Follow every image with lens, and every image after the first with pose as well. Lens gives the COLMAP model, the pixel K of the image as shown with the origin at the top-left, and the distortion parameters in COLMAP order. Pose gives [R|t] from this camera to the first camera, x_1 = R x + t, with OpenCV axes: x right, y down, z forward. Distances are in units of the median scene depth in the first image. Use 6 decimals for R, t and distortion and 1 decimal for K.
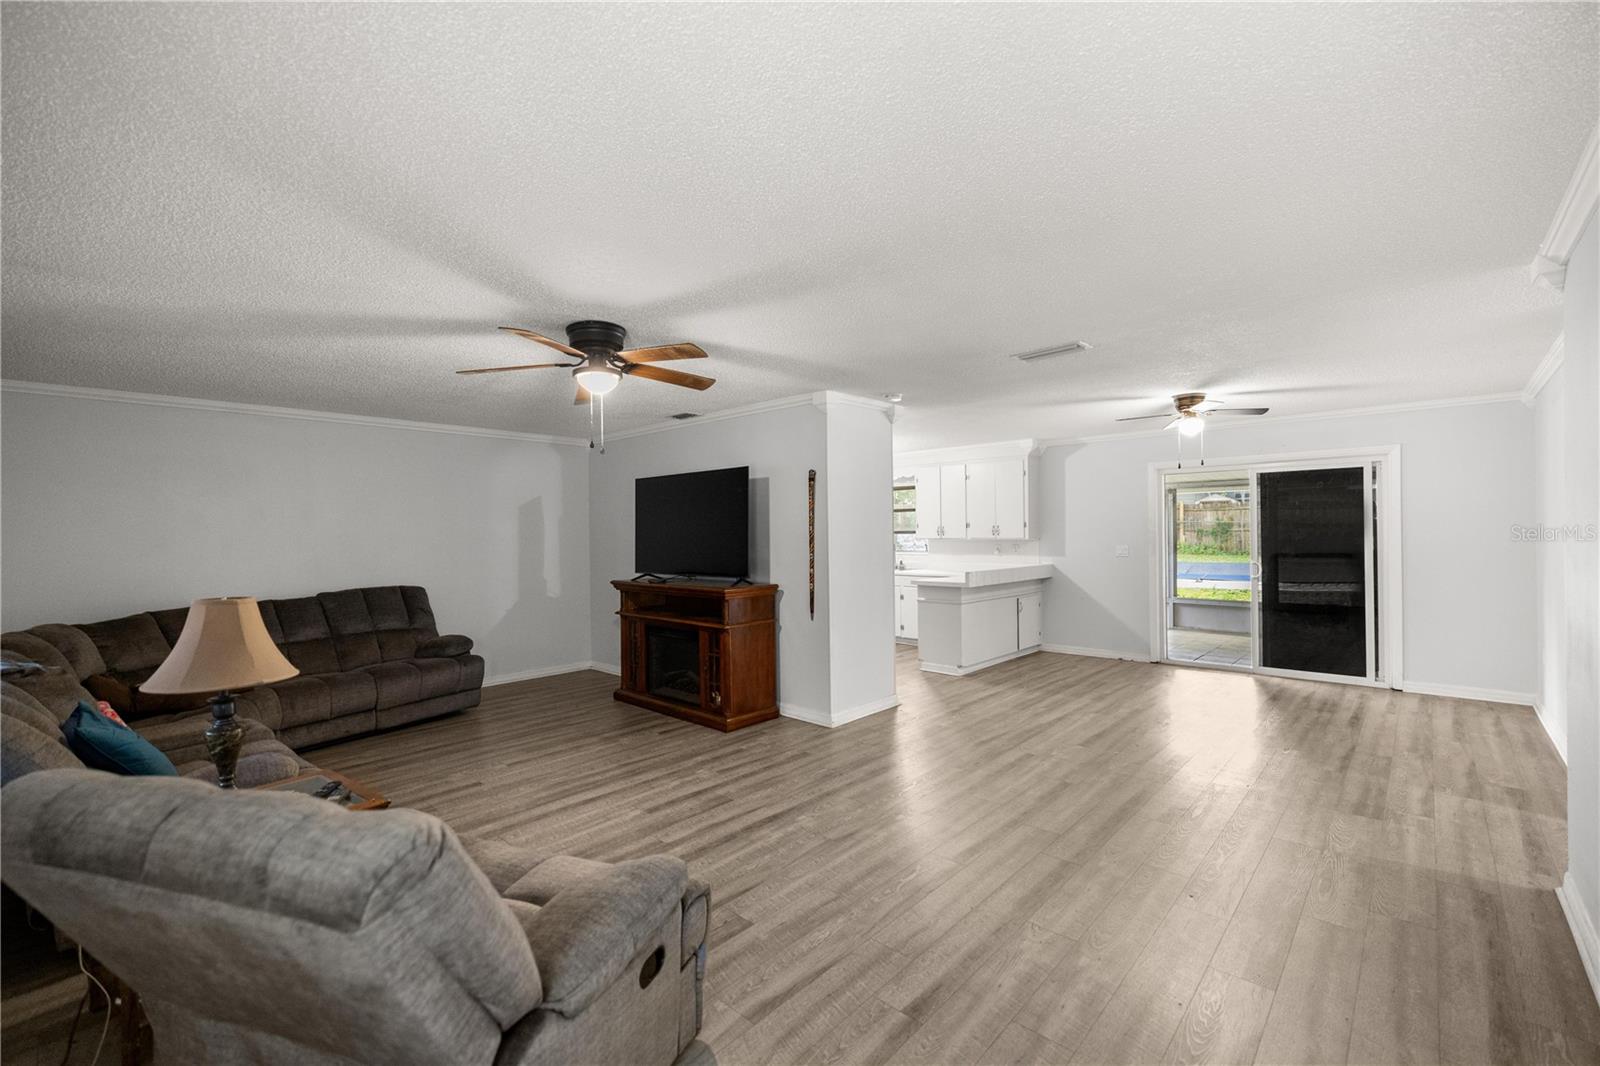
lens RADIAL K [[675.6, 0, 802.4], [0, 675.6, 530.6], [0, 0, 1]] dist [-0.001493, -0.000087]
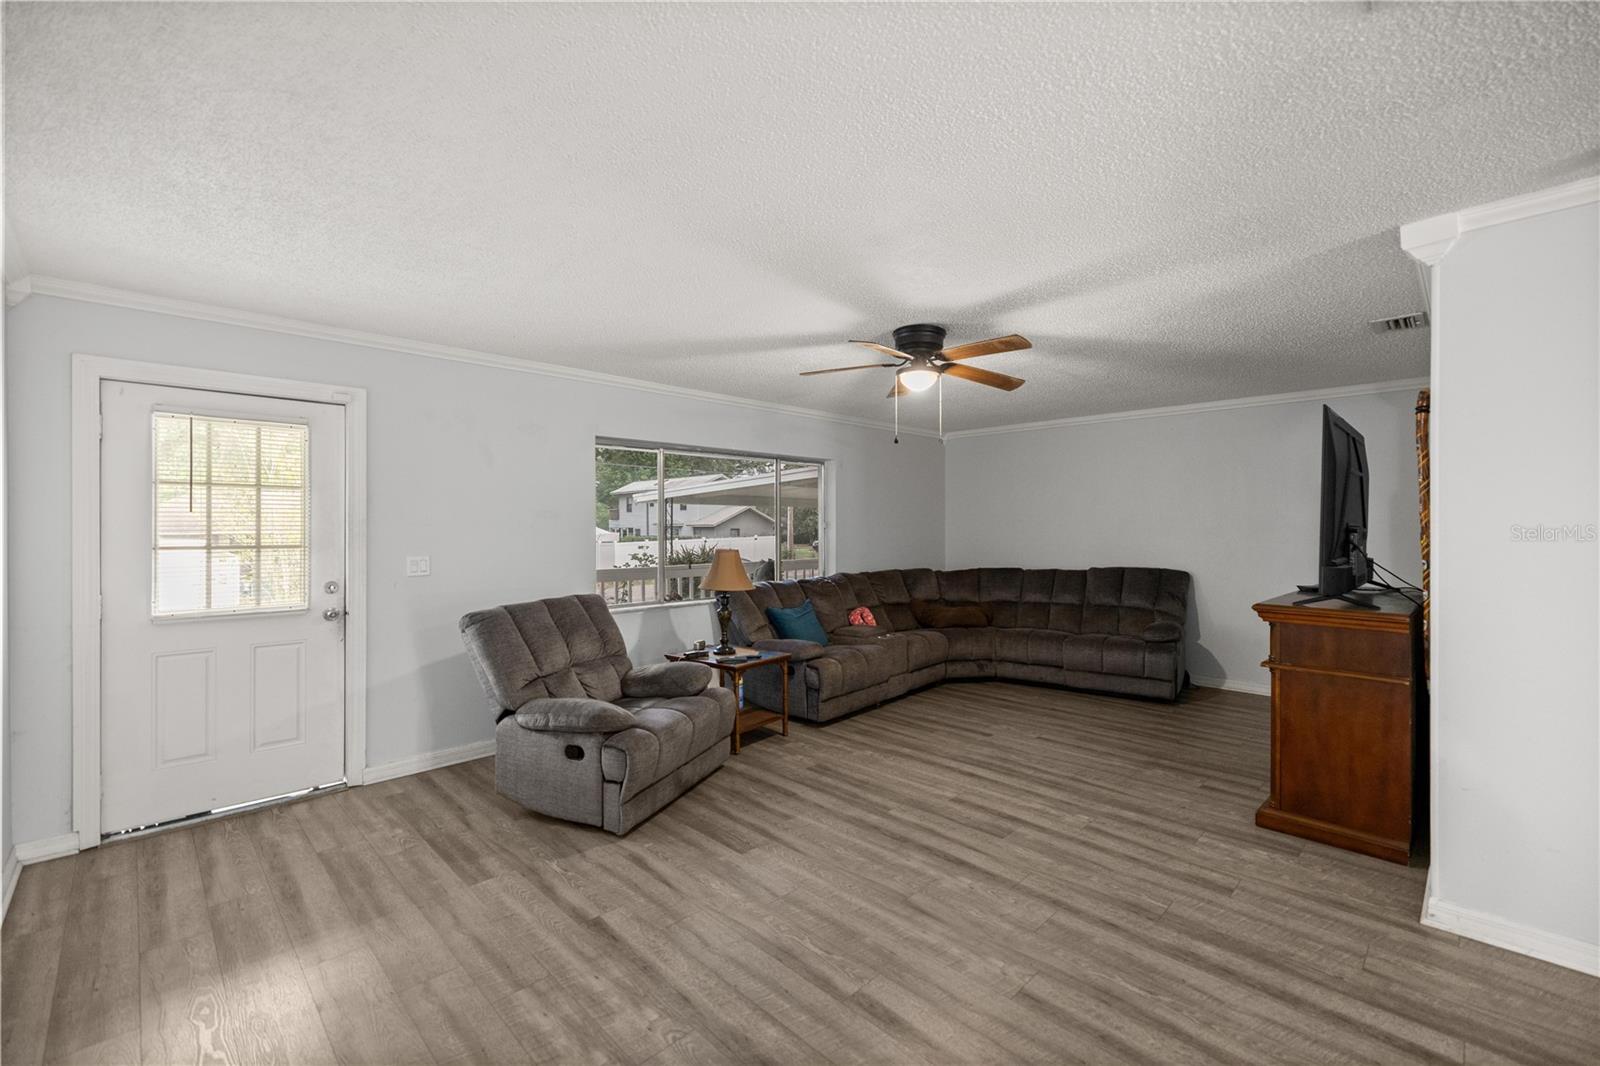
lens RADIAL K [[675.6, 0, 801.0], [0, 675.6, 531.6], [0, 0, 1]] dist [-0.001493, -0.000087]
pose [[-0.050881, 0.020812, -0.998488, 0.670197], [0.004885, 0.999776, 0.020590, 0.001588], [0.998693, -0.003830, -0.050971, 0.725139]]
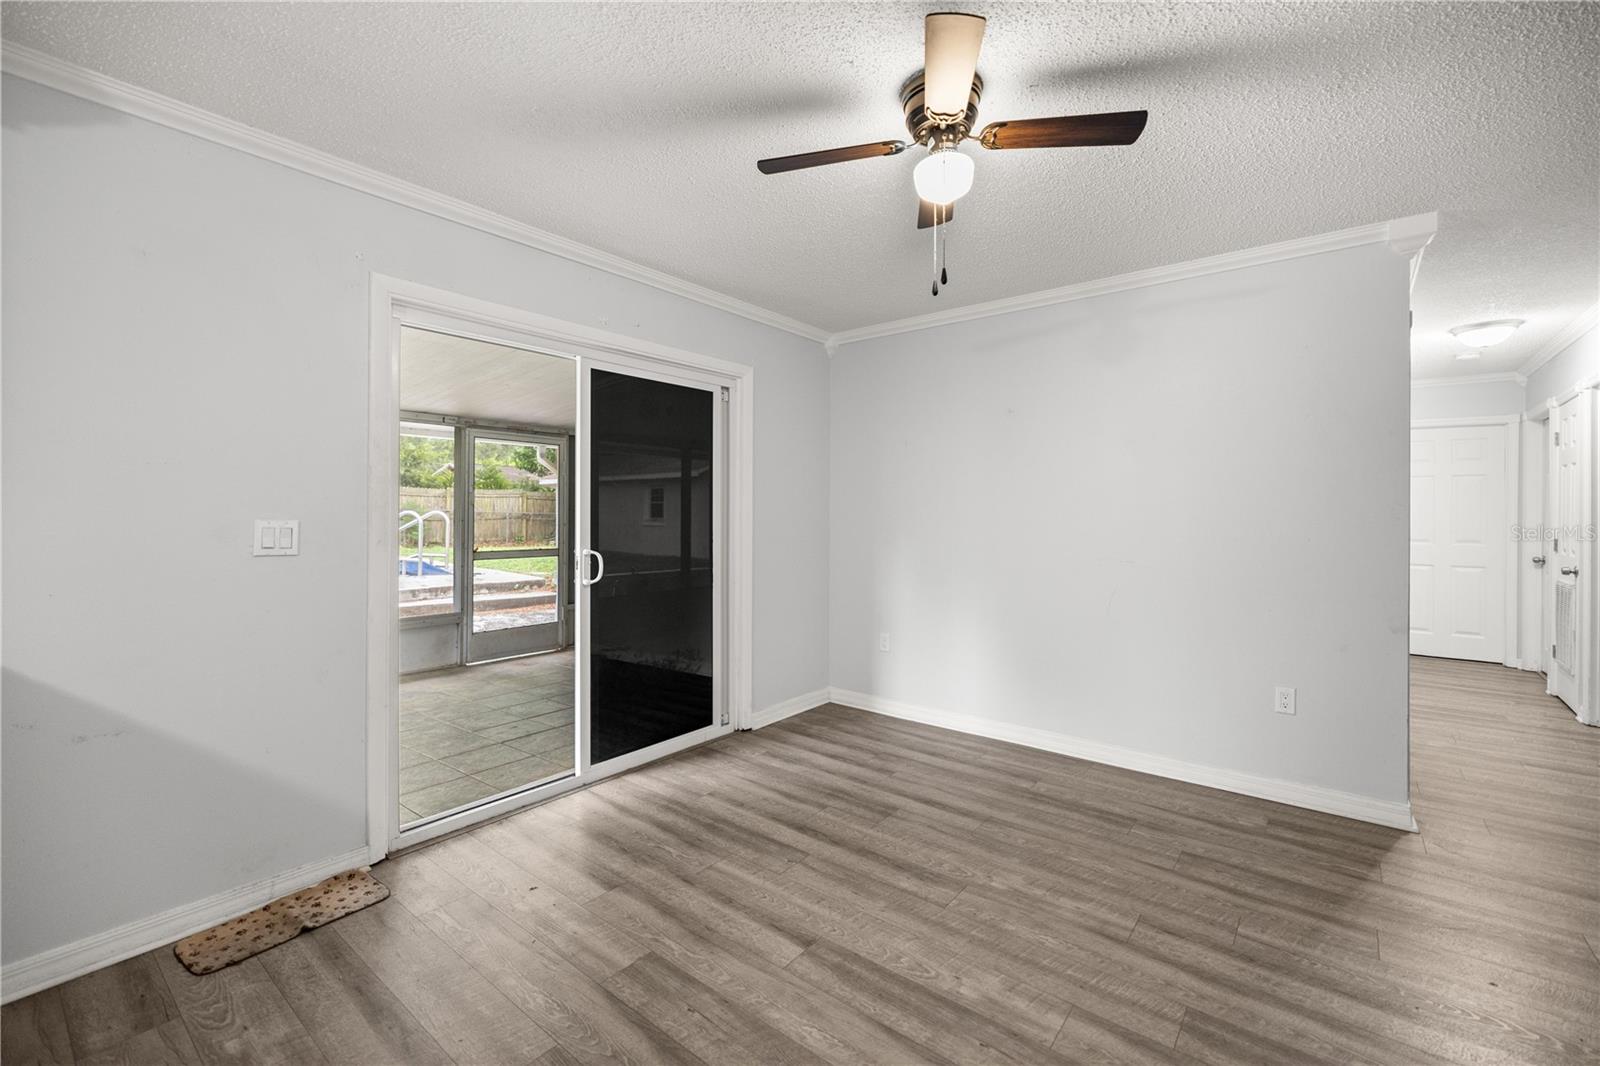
lens RADIAL K [[675.6, 0, 800.0], [0, 675.6, 518.6], [0, 0, 1]] dist [-0.001493, -0.000087]
pose [[-0.065515, 0.006366, 0.997831, 0.298016], [-0.006006, 0.999959, -0.006774, 0.041905], [-0.997834, -0.006437, -0.065474, 1.468092]]
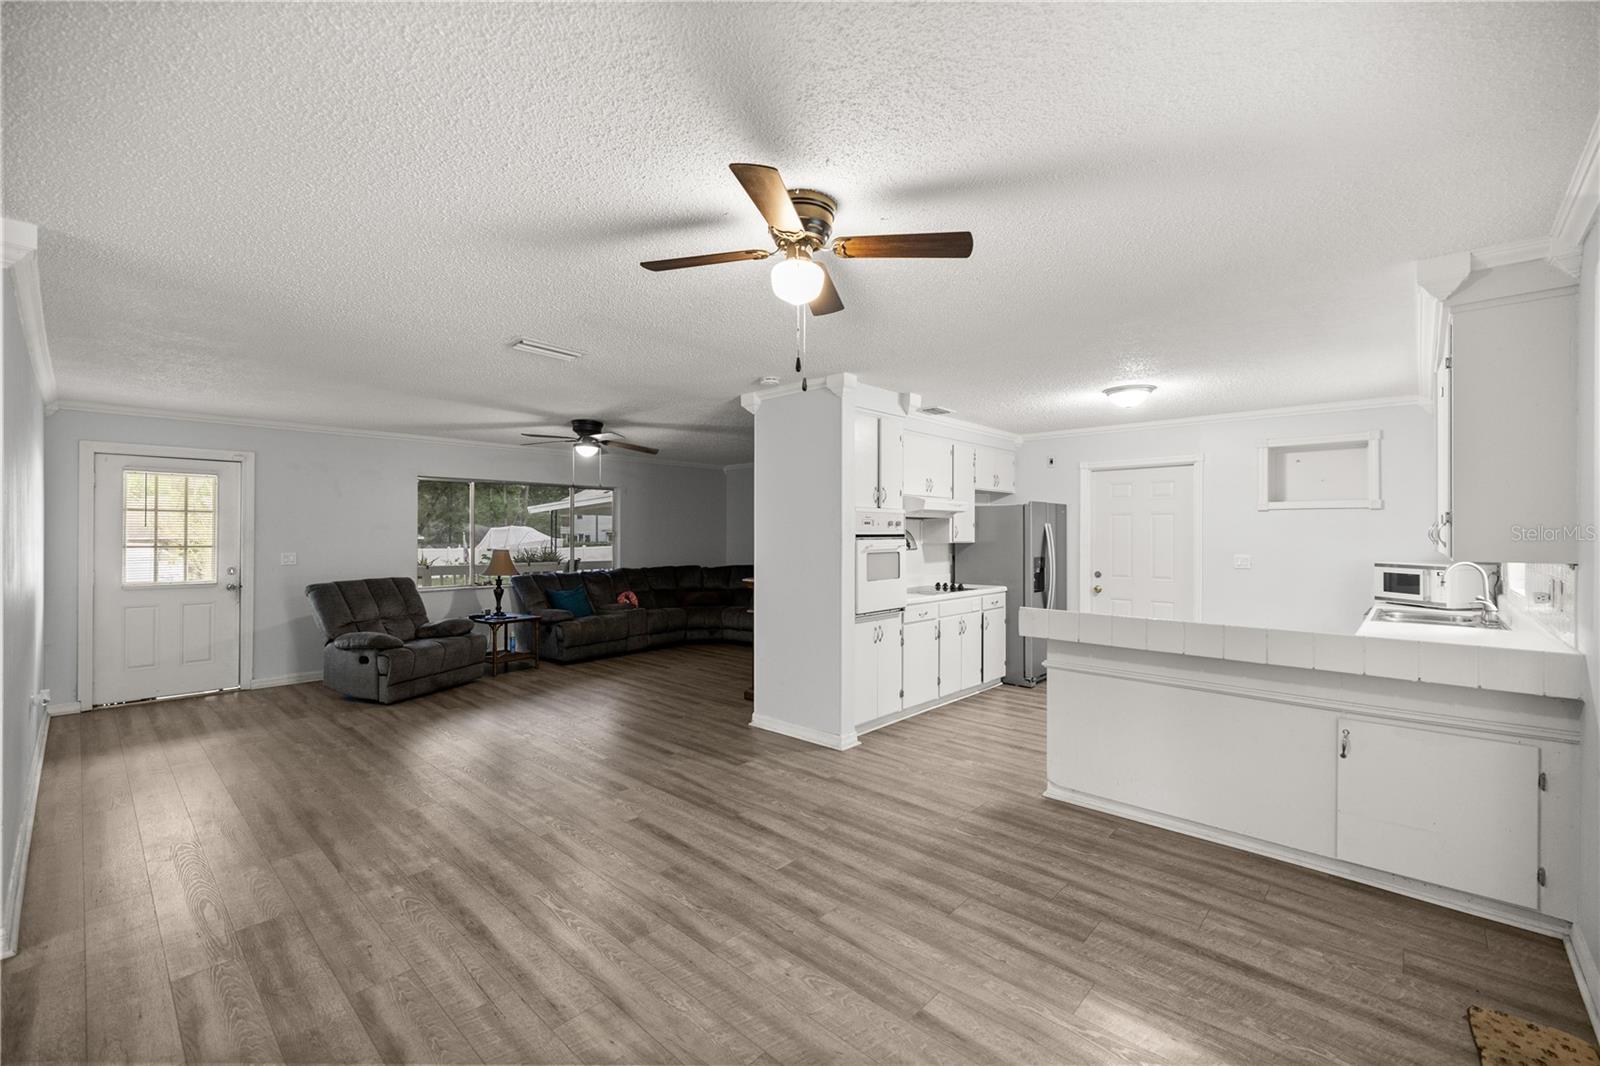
lens RADIAL K [[675.6, 0, 792.7], [0, 675.6, 532.7], [0, 0, 1]] dist [-0.001493, -0.000087]
pose [[-0.011121, 0.012581, -0.999859, 1.309746], [0.001443, 0.999920, 0.012565, -0.011407], [0.999937, -0.001303, -0.011139, 1.336874]]
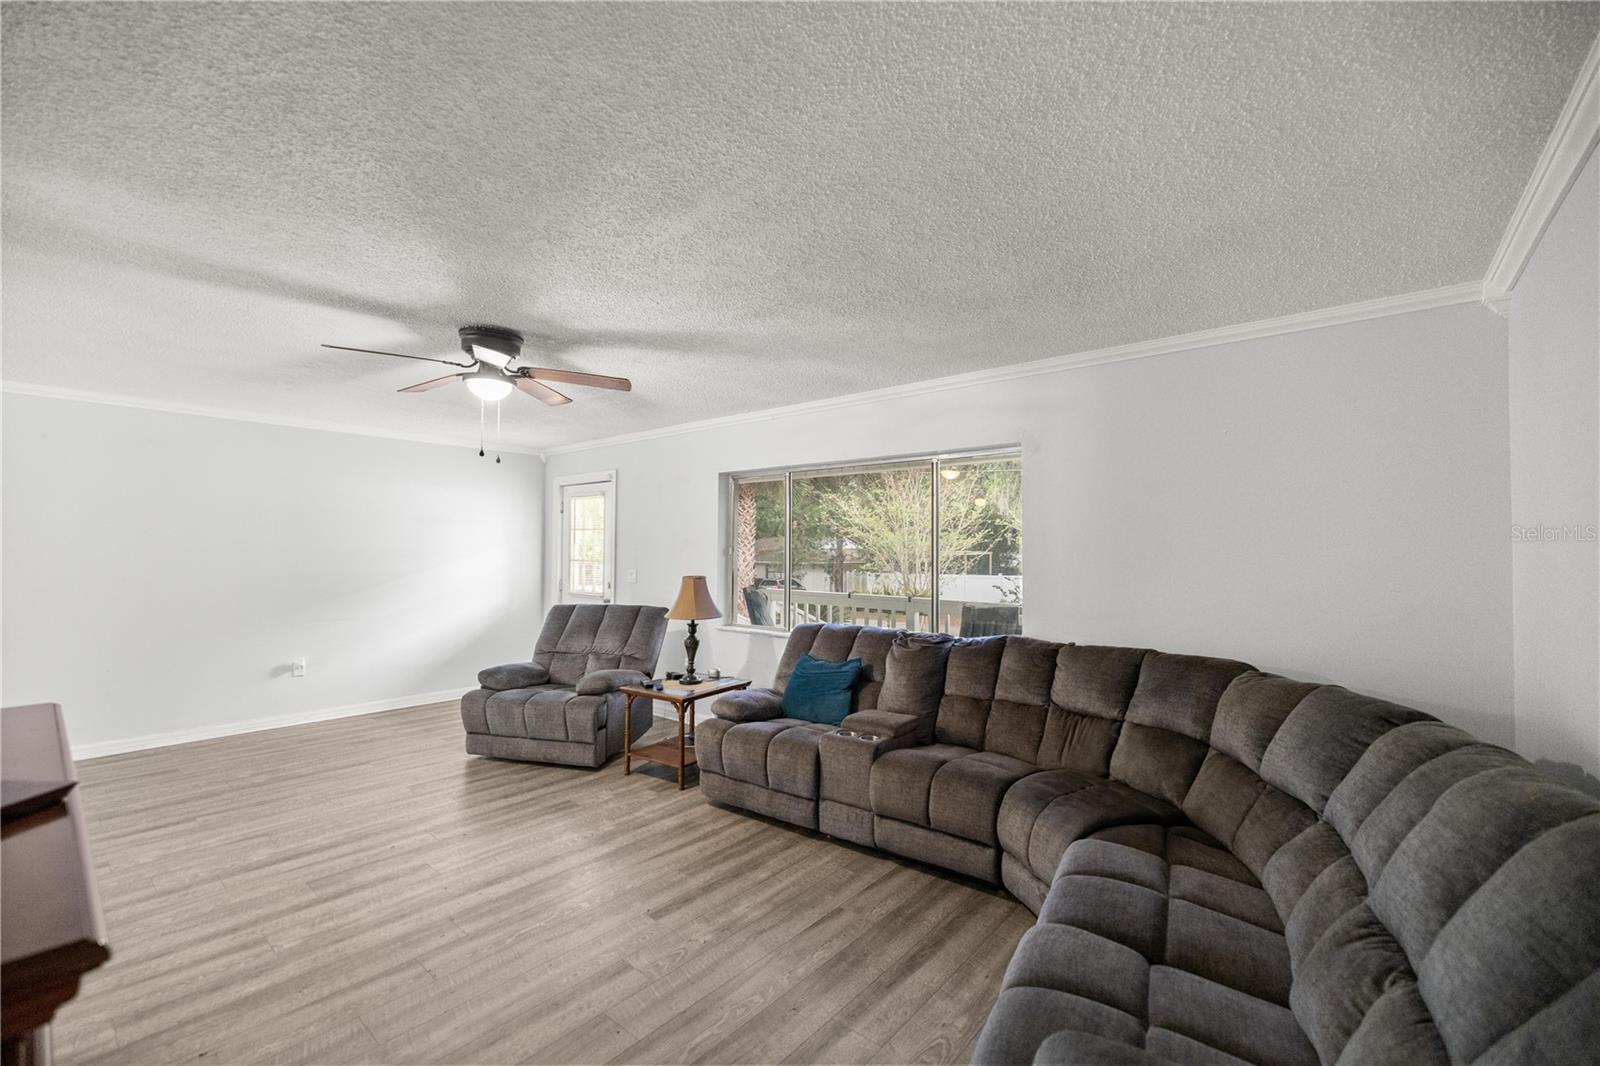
lens RADIAL K [[675.6, 0, 786.7], [0, 675.6, 542.4], [0, 0, 1]] dist [-0.001493, -0.000087]
pose [[-0.999656, 0.007234, -0.025227, -0.584607], [0.007469, 0.999930, -0.009225, 0.014238], [0.025158, -0.009411, -0.999639, 1.640405]]
